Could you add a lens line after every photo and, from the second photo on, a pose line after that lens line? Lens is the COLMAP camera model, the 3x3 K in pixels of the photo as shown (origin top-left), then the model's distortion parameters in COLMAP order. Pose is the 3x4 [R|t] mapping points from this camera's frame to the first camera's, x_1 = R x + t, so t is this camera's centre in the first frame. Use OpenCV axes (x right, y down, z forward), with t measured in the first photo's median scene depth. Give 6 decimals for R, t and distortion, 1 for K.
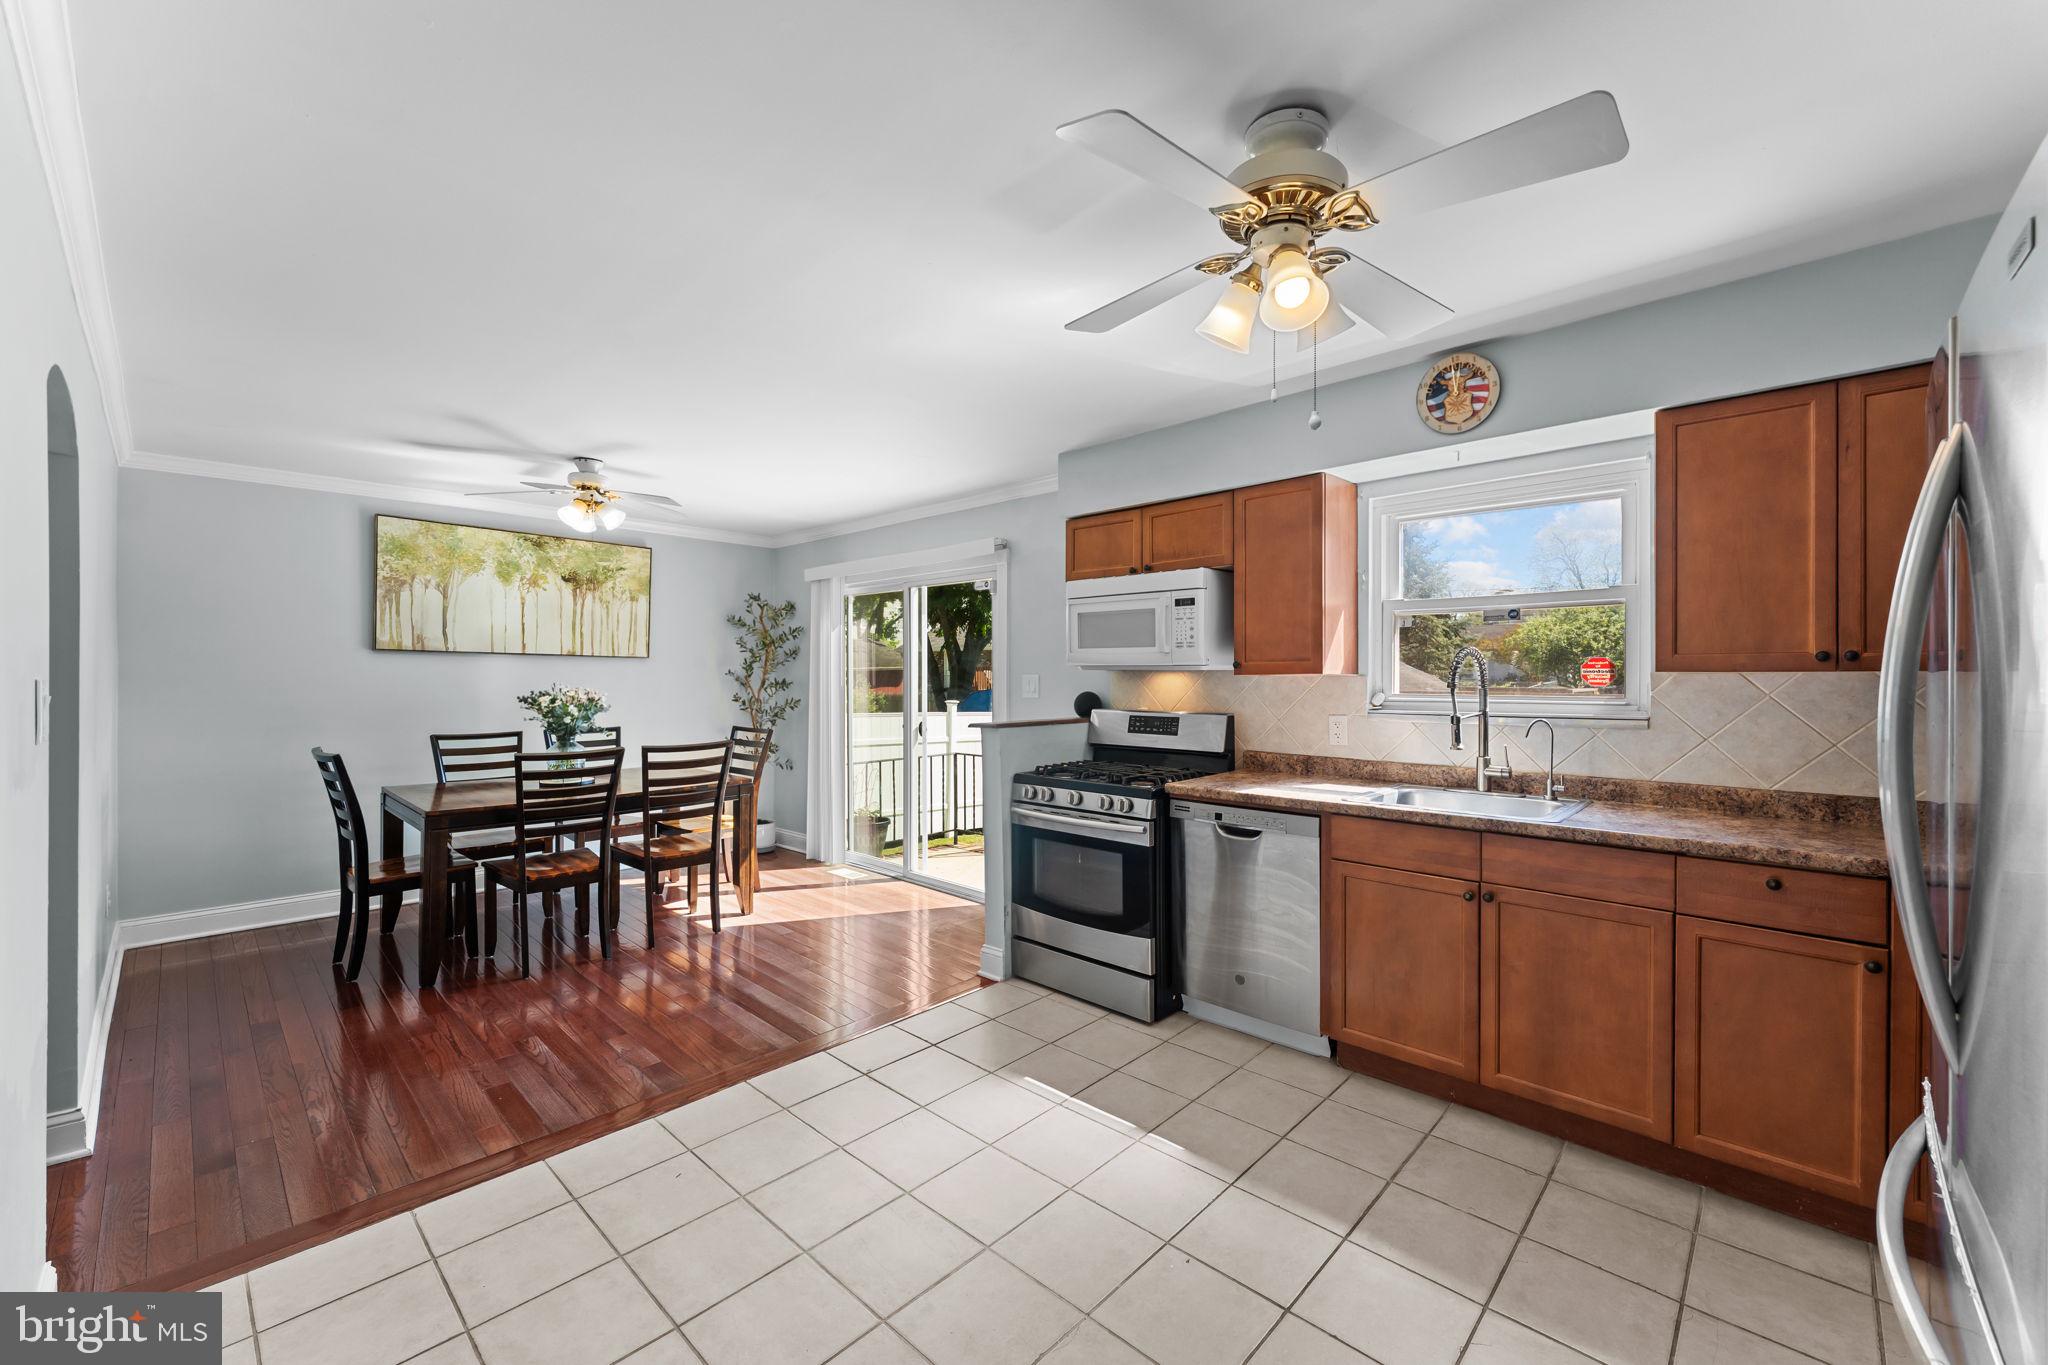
lens RADIAL K [[819.5, 0, 1023.7], [0, 819.5, 676.2], [0, 0, 1]] dist [-0.003180, -0.000780]
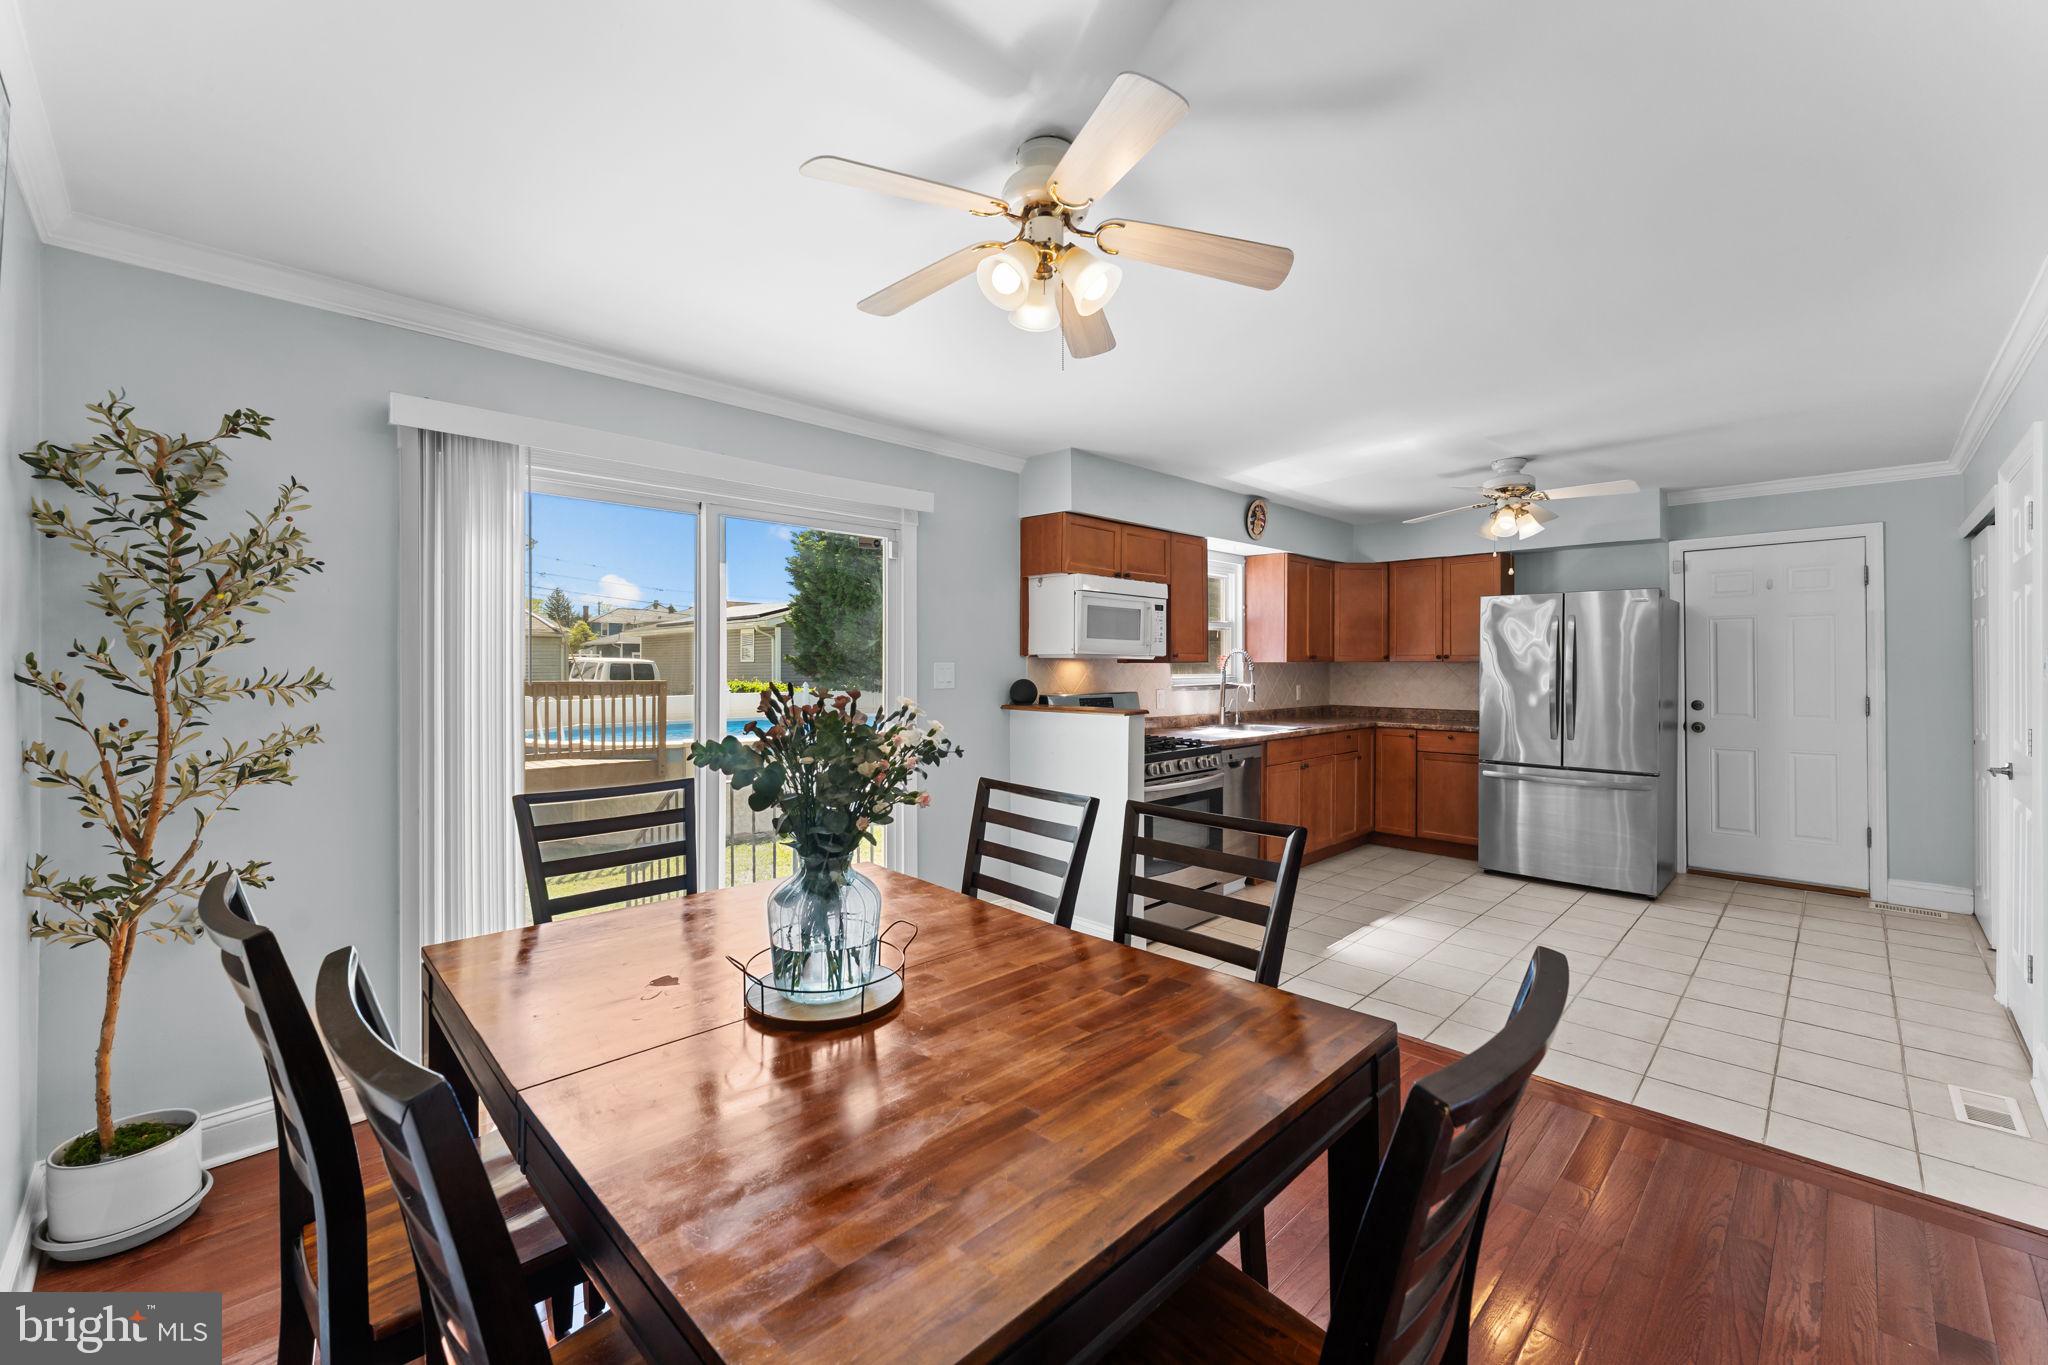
lens RADIAL K [[819.5, 0, 1017.6], [0, 819.5, 661.6], [0, 0, 1]] dist [-0.003180, -0.000780]
pose [[0.030350, 0.002370, 0.999537, -1.448747], [-0.000913, 0.999997, -0.002343, -0.000429], [-0.999539, -0.000841, 0.030352, 1.517232]]
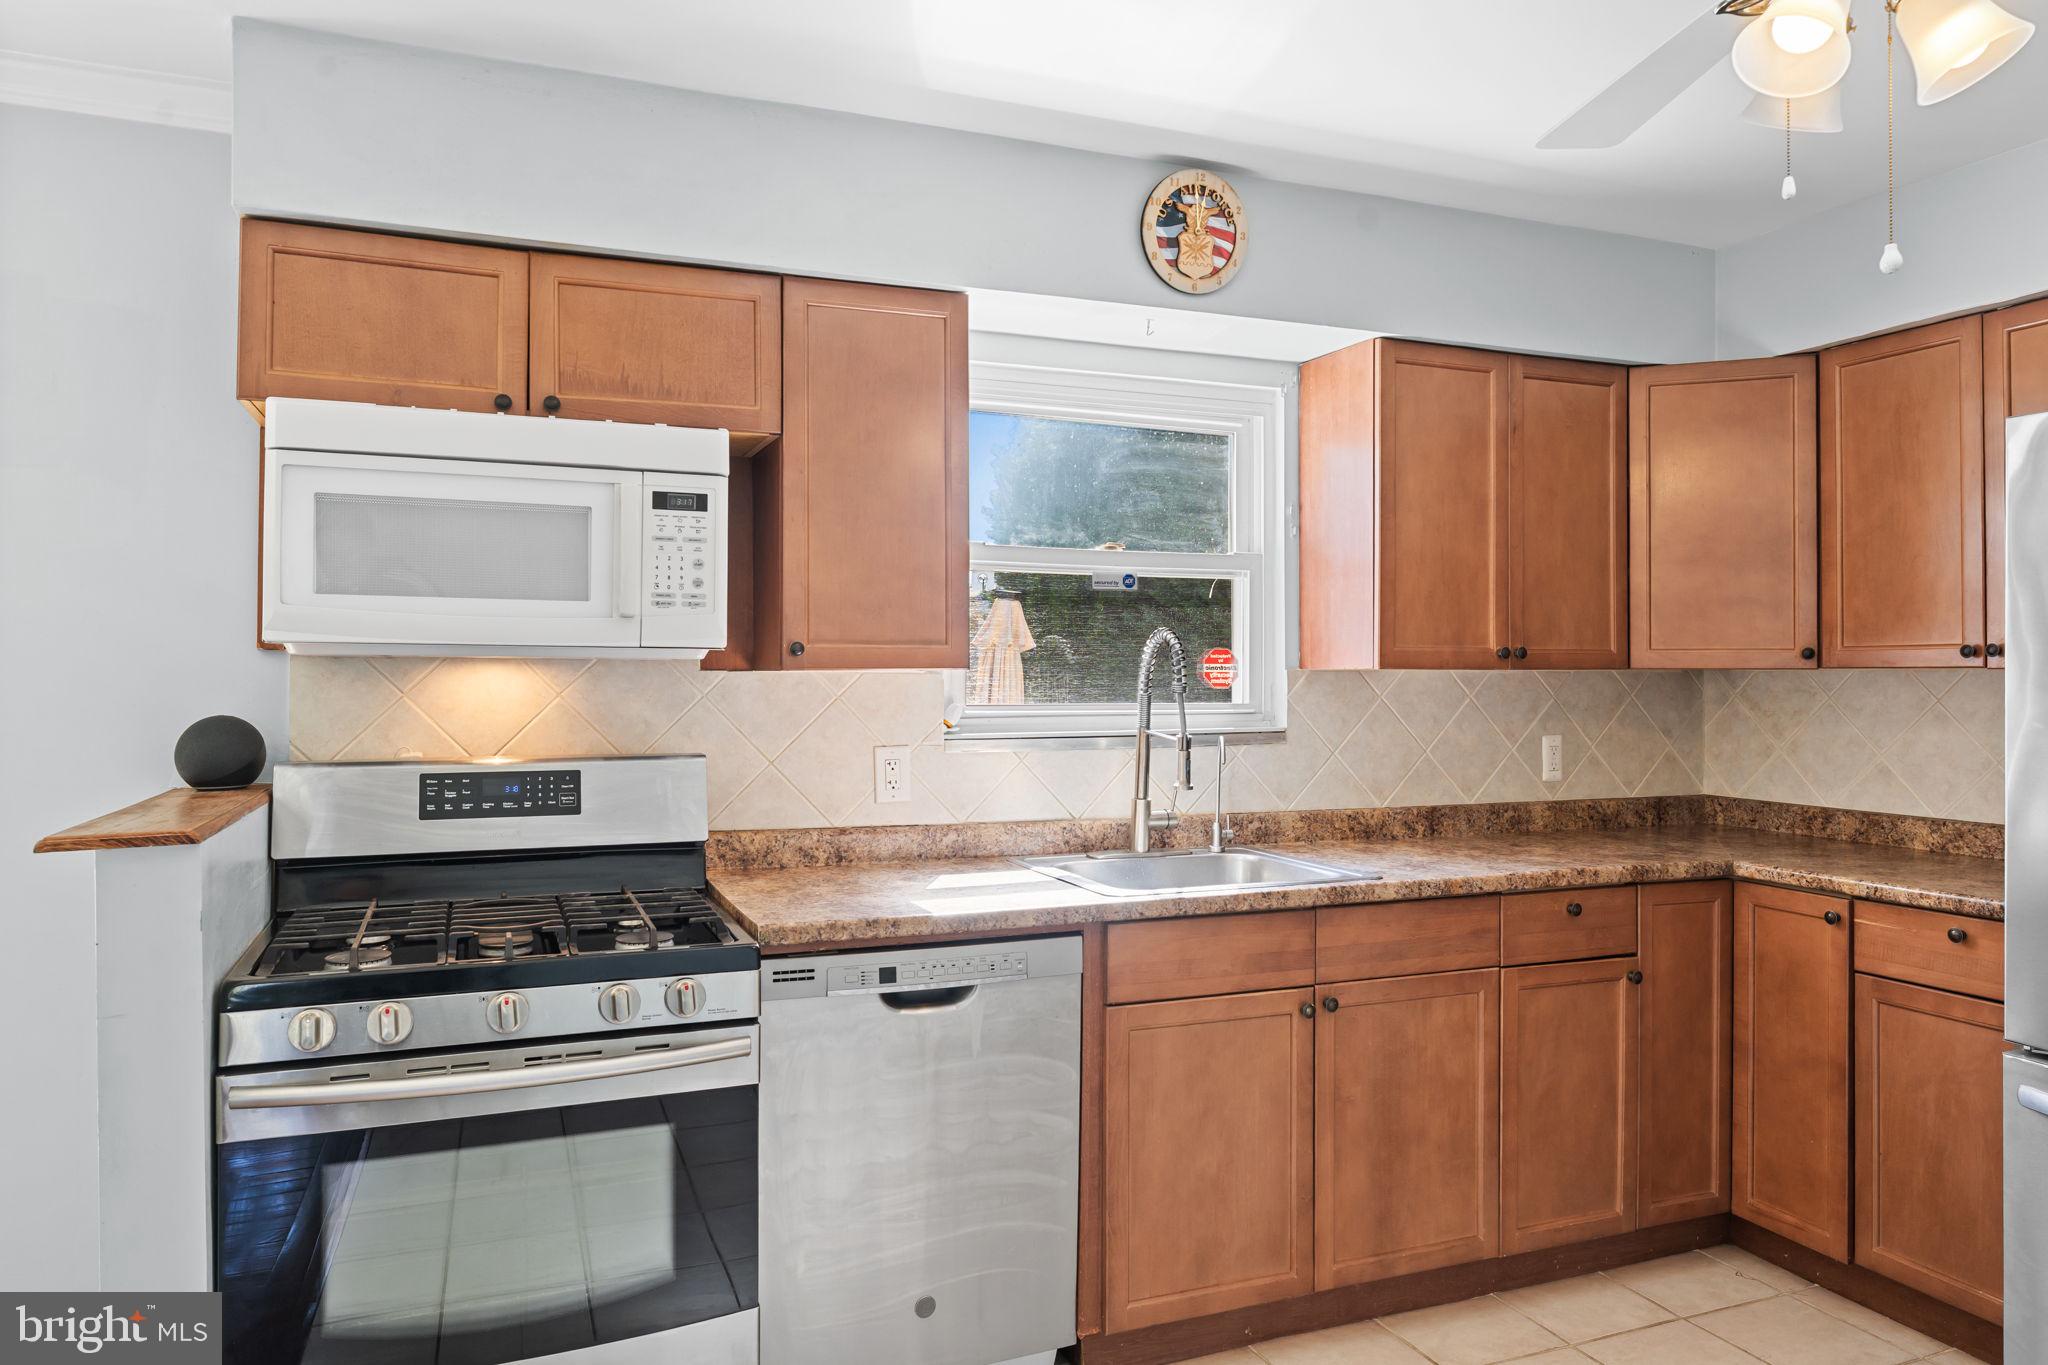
lens RADIAL K [[1363.1, 0, 1034.0], [0, 1363.1, 663.6], [0, 0, 1]] dist [0.002977, -0.000969]
pose [[0.403754, 0.008248, 0.914830, -0.493562], [-0.001953, 0.999965, -0.008154, 0.000575], [-0.914865, 0.001506, 0.403756, 0.688141]]
